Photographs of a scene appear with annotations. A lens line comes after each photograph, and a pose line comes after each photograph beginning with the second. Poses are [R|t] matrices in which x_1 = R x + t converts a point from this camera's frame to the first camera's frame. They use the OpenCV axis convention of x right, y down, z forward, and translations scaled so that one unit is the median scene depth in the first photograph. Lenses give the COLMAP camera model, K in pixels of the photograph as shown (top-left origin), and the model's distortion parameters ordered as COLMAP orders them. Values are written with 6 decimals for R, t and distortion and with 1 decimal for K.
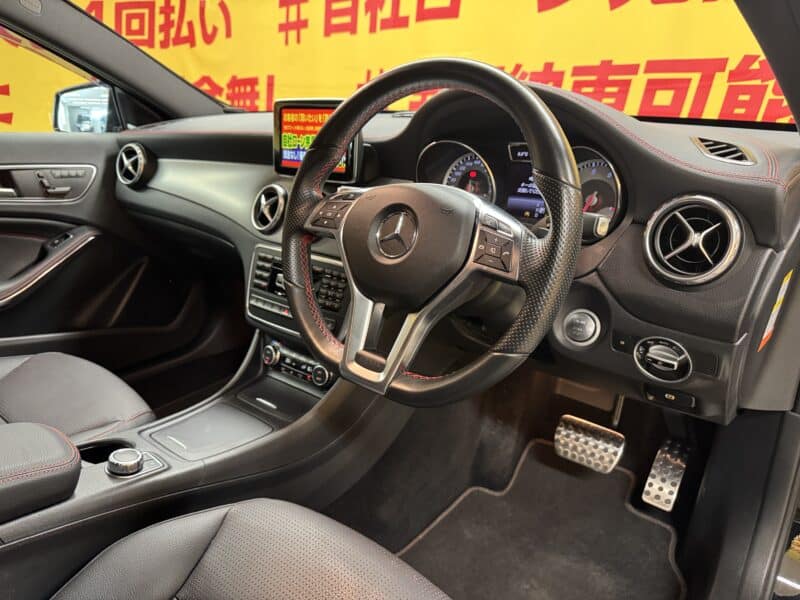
lens RADIAL K [[582.4, 0, 400.0], [0, 582.4, 300.0], [0, 0, 1]] dist [0.033275, -0.093012]
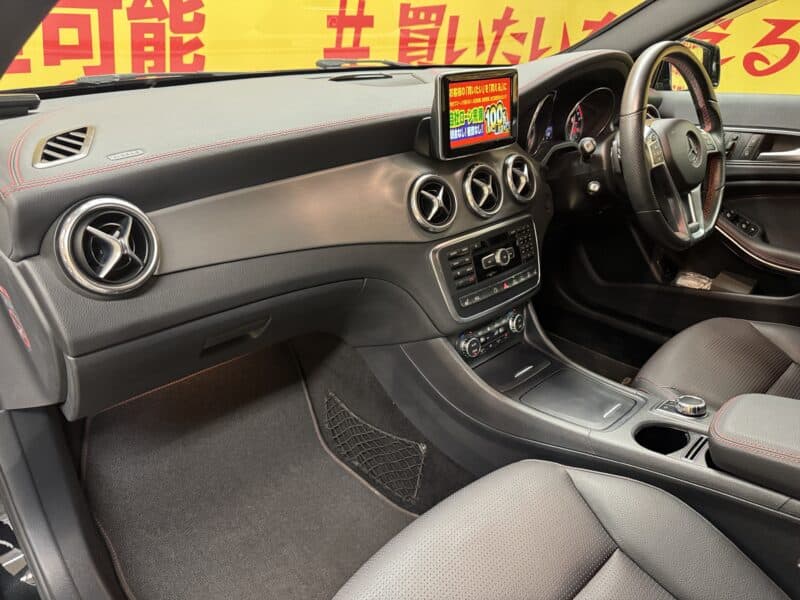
lens RADIAL K [[569.2, 0, 400.0], [0, 569.2, 300.0], [0, 0, 1]] dist [0.040803, -0.003835]
pose [[0.124635, -0.425825, 0.896180, -1.097853], [0.316353, 0.873137, 0.370880, -0.377145], [-0.940419, 0.237284, 0.243534, 0.918736]]
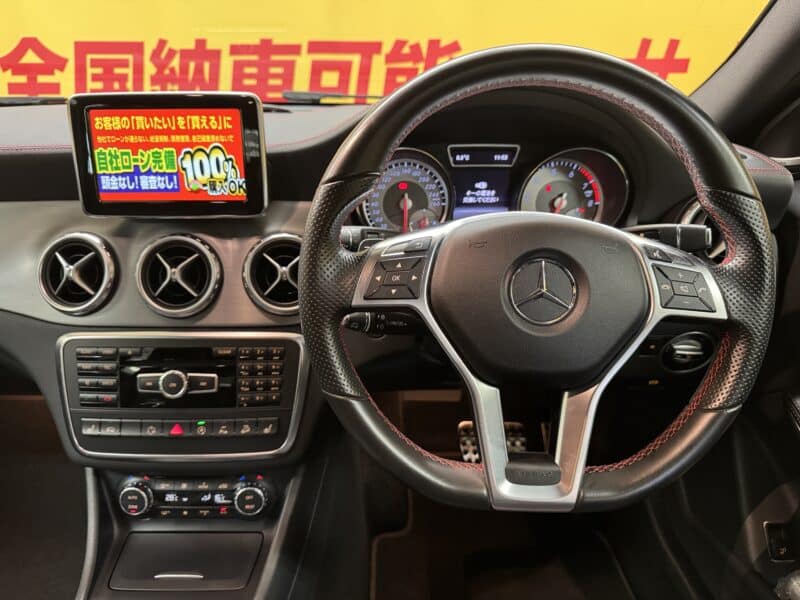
lens RADIAL K [[582.4, 0, 400.0], [0, 582.4, 300.0], [0, 0, 1]] dist [0.033275, -0.093012]
pose [[0.763748, -0.223015, 0.605767, -0.356829], [0.201589, 0.973893, 0.104379, -0.131703], [-0.613230, 0.042397, 0.788766, 0.335995]]
